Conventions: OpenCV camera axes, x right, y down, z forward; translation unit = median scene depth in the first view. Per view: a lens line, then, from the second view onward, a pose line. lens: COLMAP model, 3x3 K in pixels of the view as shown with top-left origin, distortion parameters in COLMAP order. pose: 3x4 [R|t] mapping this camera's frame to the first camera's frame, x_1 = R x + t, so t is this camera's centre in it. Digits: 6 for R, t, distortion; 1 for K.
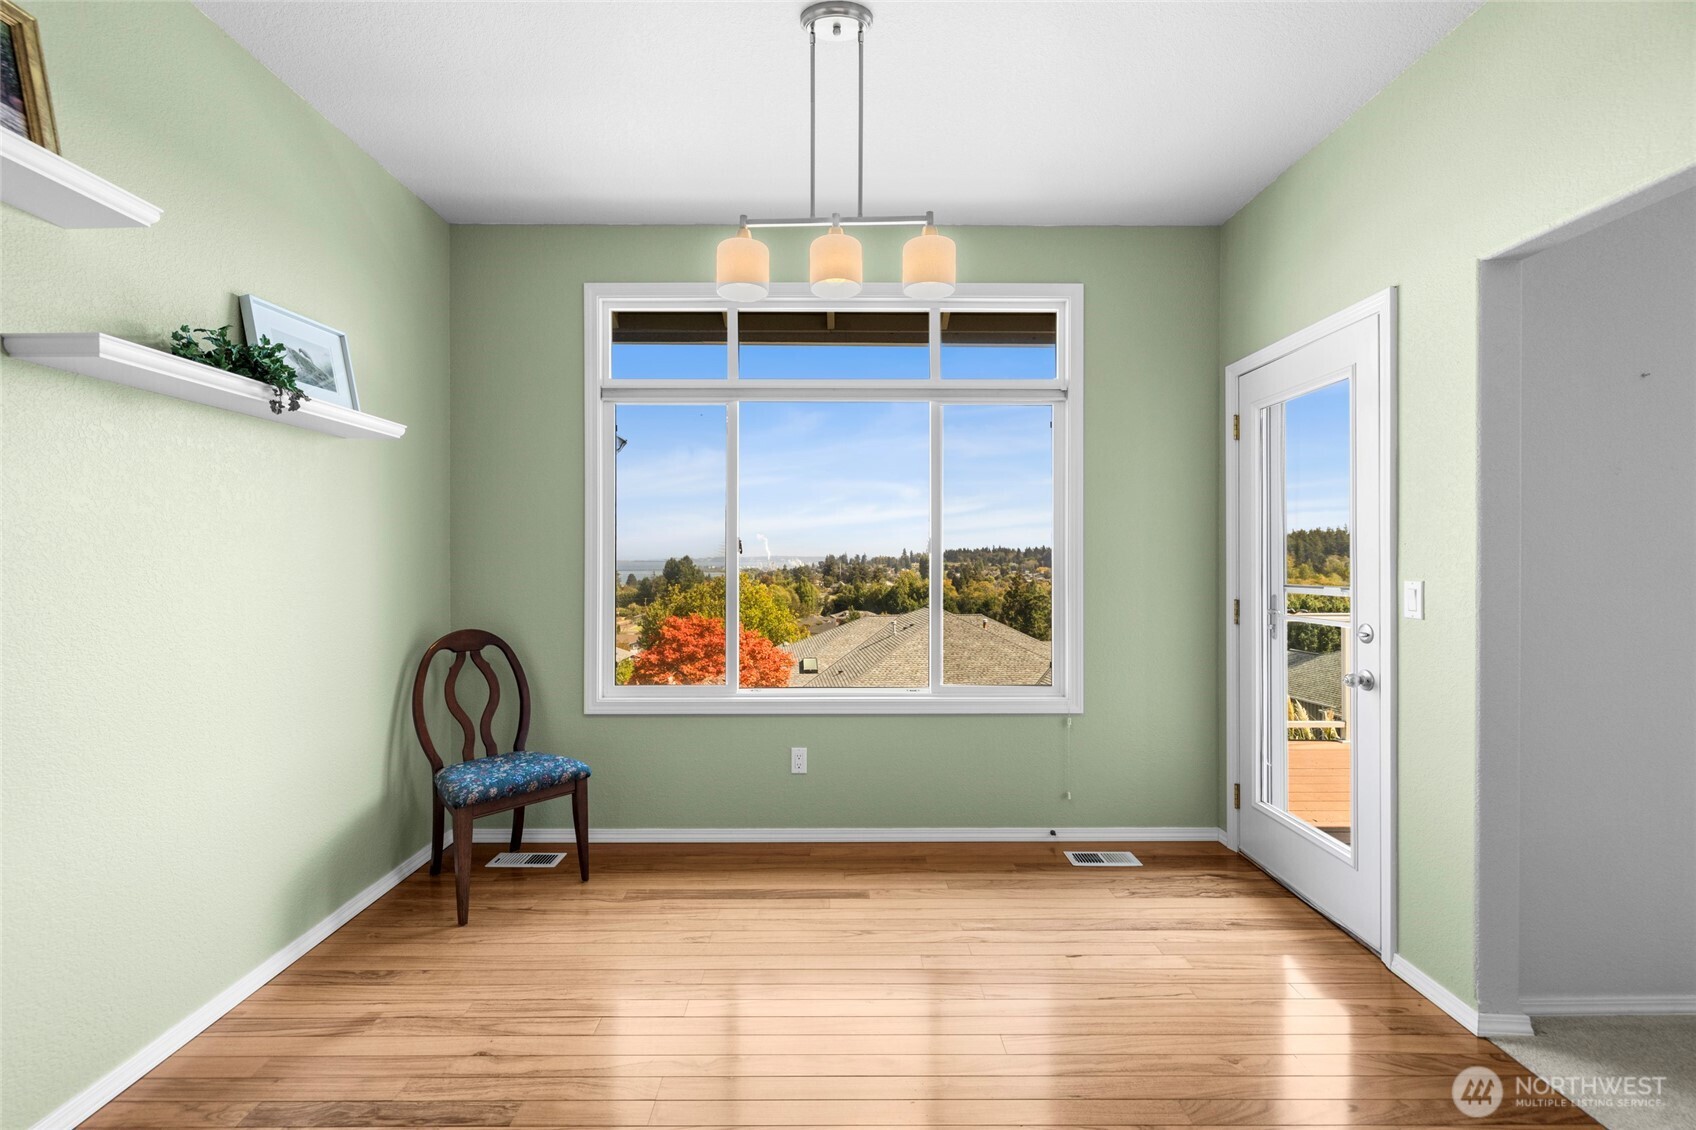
lens RADIAL K [[715.5, 0, 839.5], [0, 715.5, 559.0], [0, 0, 1]] dist [-0.010892, 0.002588]
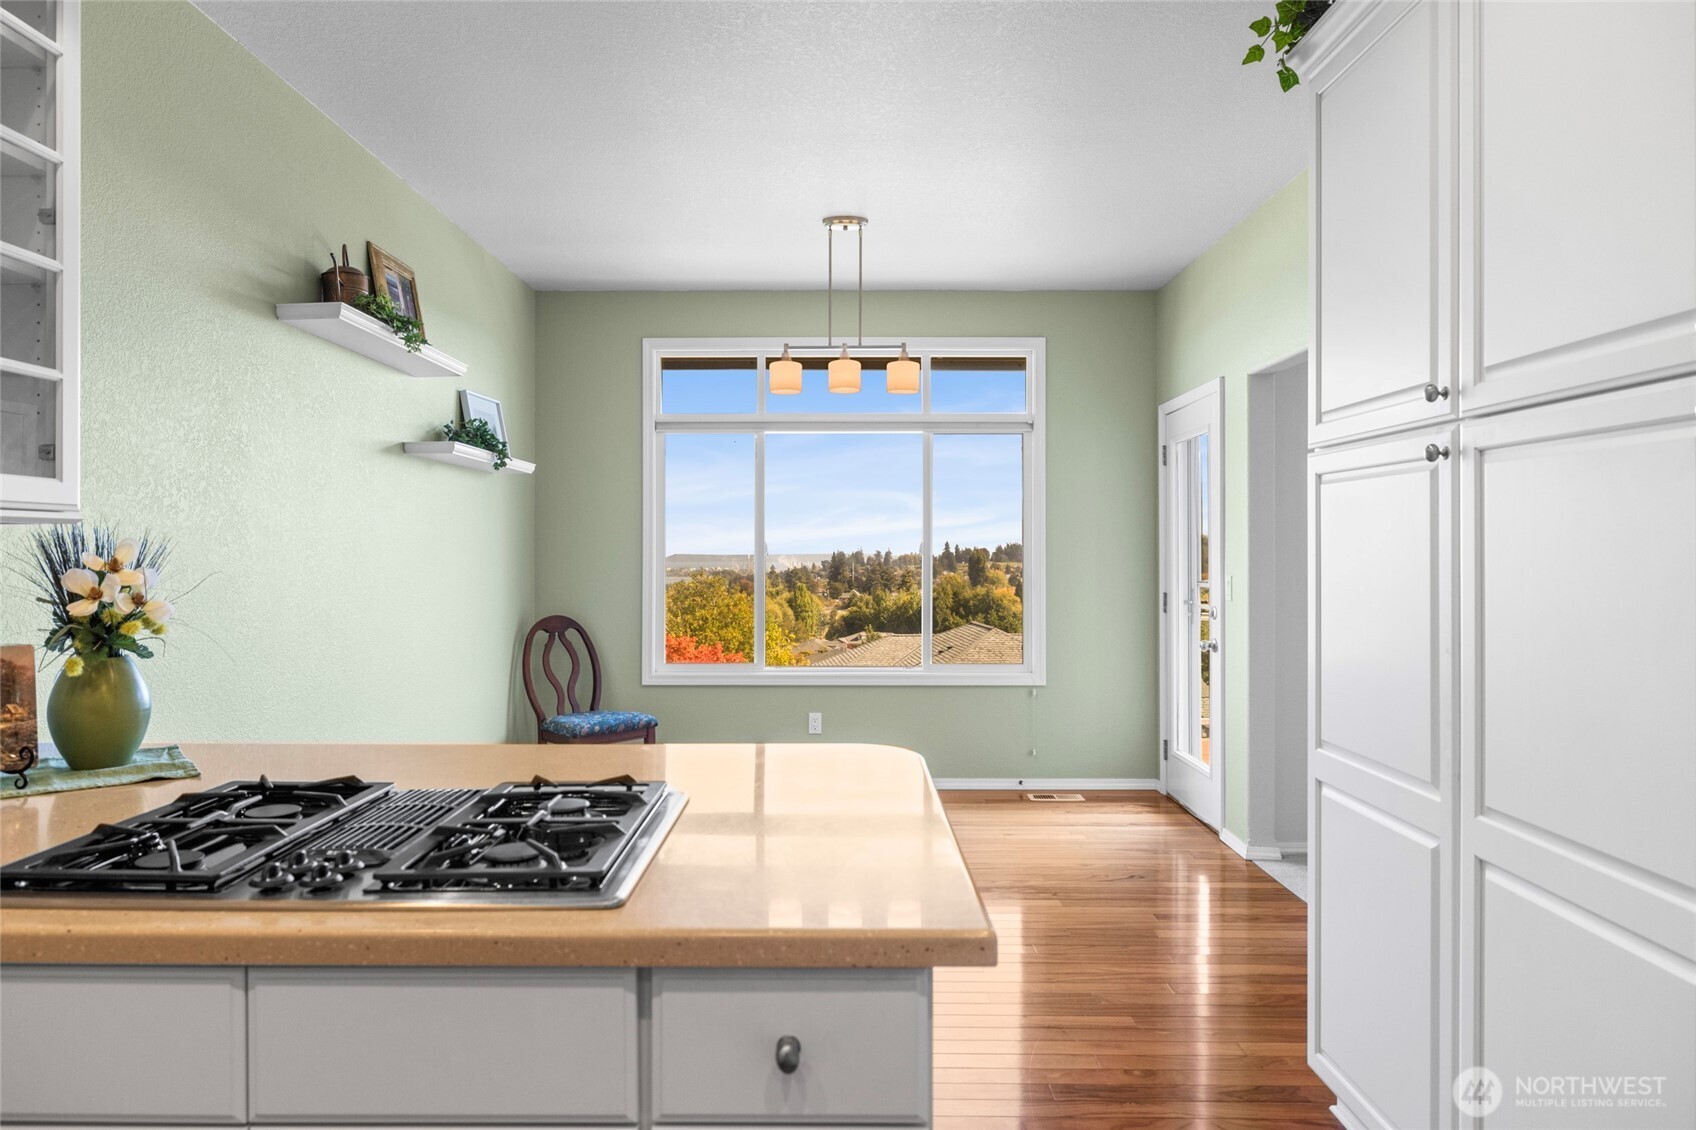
lens RADIAL K [[1075.5, 0, 846.4], [0, 1075.5, 559.7], [0, 0, 1]] dist [-0.000418, -0.000021]
pose [[0.999984, 0.000830, -0.005524, 0.007520], [-0.000816, 0.999996, 0.002552, -0.005446], [0.005526, -0.002547, 0.999981, -0.875118]]
